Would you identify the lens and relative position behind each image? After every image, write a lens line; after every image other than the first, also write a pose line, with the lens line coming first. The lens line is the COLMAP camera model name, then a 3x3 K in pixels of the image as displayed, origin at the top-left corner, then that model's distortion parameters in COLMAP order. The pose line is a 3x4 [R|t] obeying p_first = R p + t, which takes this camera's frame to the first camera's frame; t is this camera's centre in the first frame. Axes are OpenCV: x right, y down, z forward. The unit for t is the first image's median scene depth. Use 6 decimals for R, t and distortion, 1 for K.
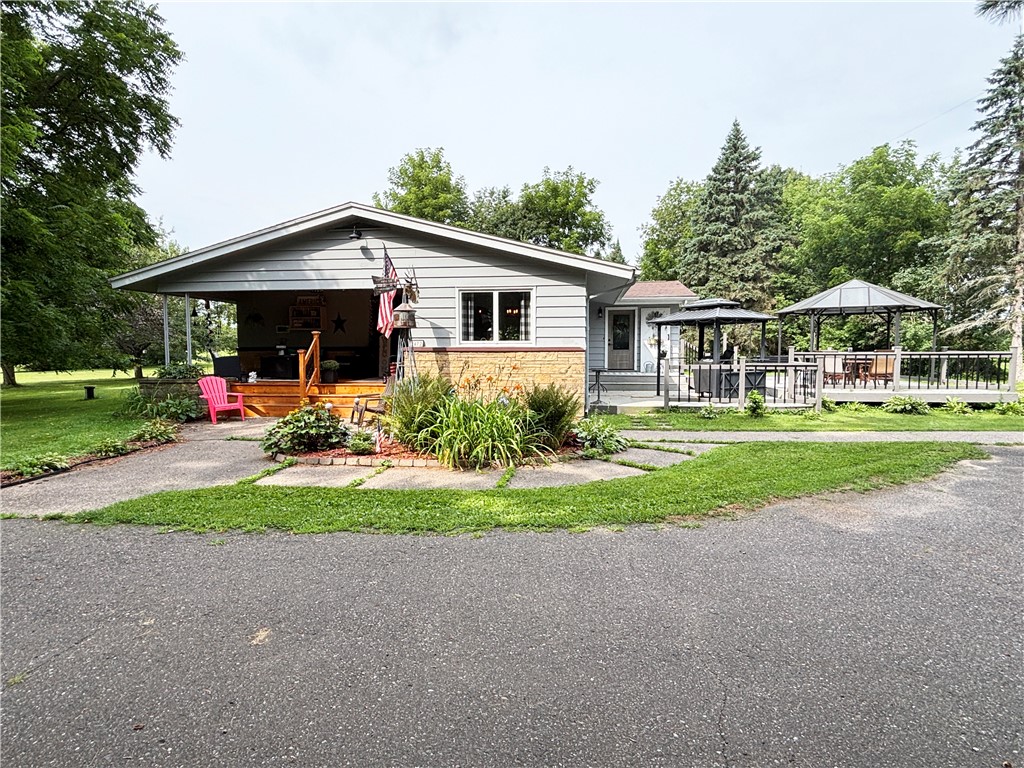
lens RADIAL K [[536.7, 0, 511.9], [0, 536.7, 385.3], [0, 0, 1]] dist [-0.001435, -0.000615]
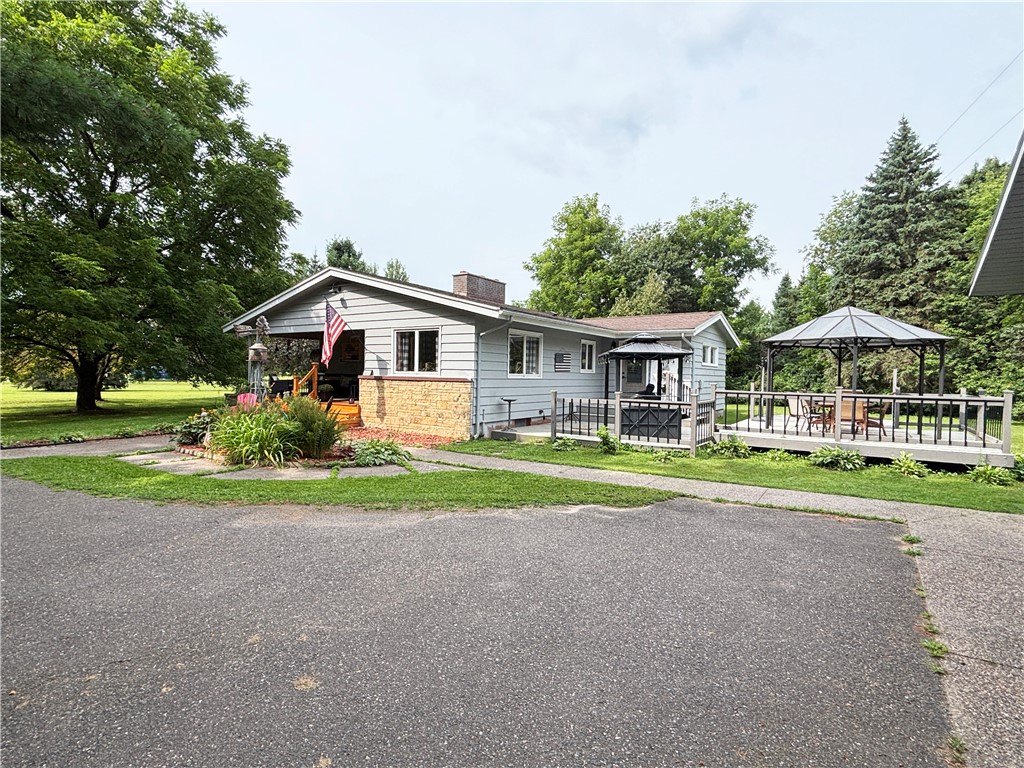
lens RADIAL K [[515.6, 0, 513.2], [0, 515.6, 385.1], [0, 0, 1]] dist [0.001357, 0.000710]
pose [[0.898488, 0.028360, -0.438081, 0.642044], [-0.052270, 0.997723, -0.042614, -0.014829], [0.435875, 0.061187, 0.897925, 0.063110]]
